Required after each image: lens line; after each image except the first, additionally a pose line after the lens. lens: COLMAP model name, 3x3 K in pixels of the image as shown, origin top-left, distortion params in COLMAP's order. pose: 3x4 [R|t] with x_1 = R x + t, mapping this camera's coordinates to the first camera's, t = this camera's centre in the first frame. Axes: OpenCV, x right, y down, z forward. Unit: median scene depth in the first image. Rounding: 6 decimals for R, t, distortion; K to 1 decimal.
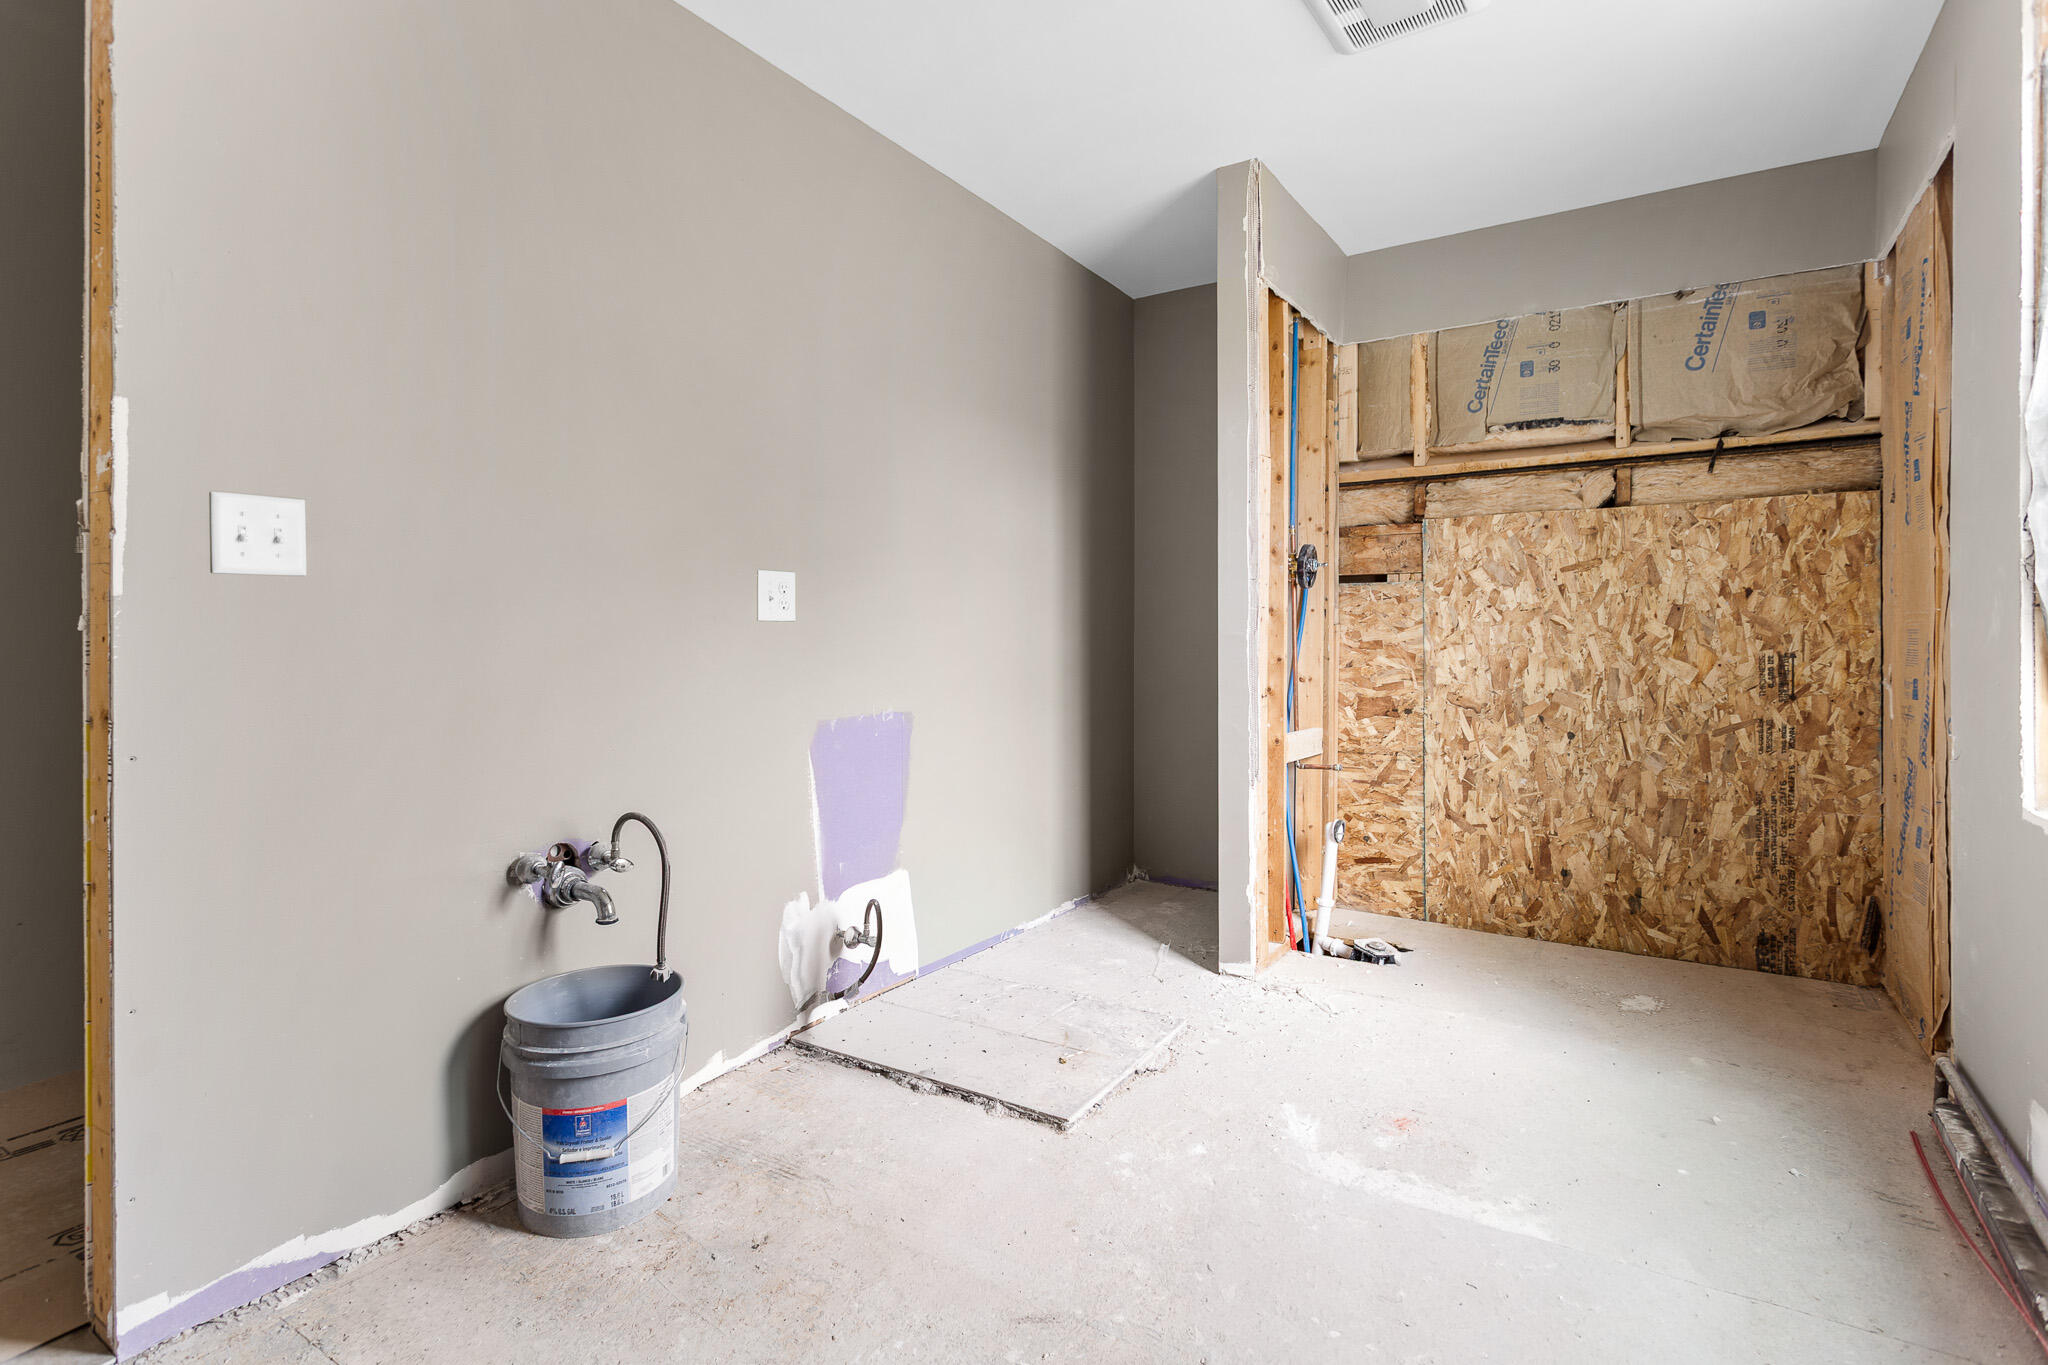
lens RADIAL K [[1003.7, 0, 1028.2], [0, 1003.7, 641.8], [0, 0, 1]] dist [-0.000400, -0.000197]
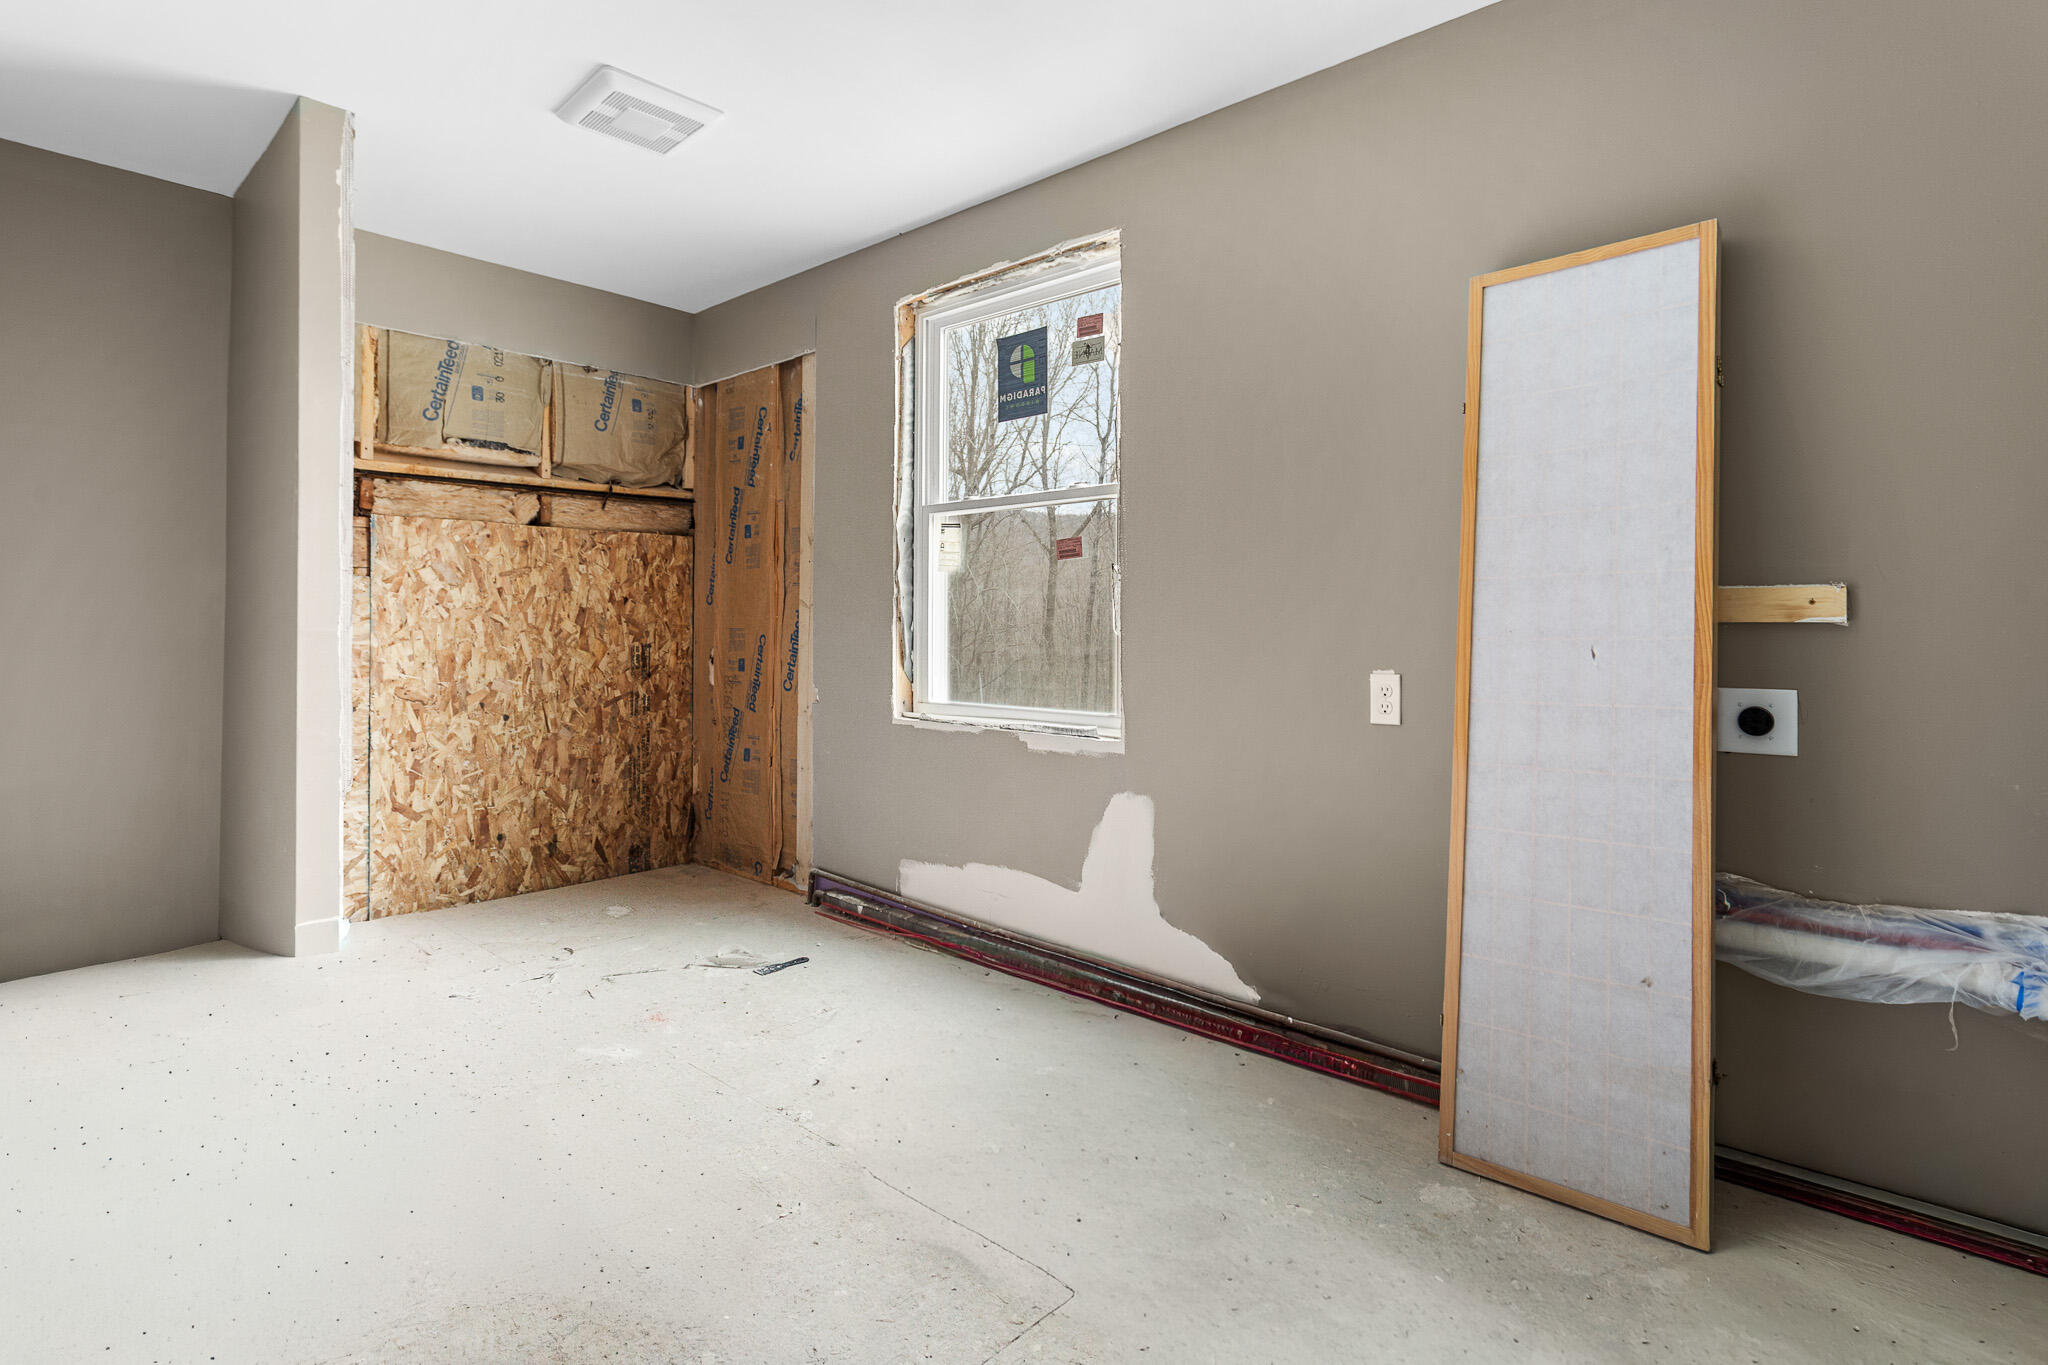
lens RADIAL K [[1003.7, 0, 1028.2], [0, 1003.7, 641.8], [0, 0, 1]] dist [-0.000400, -0.000197]
pose [[0.167709, -0.009746, 0.985788, -0.513019], [0.004672, 0.999948, 0.009091, -0.002209], [-0.985825, 0.003081, 0.167746, 0.211584]]
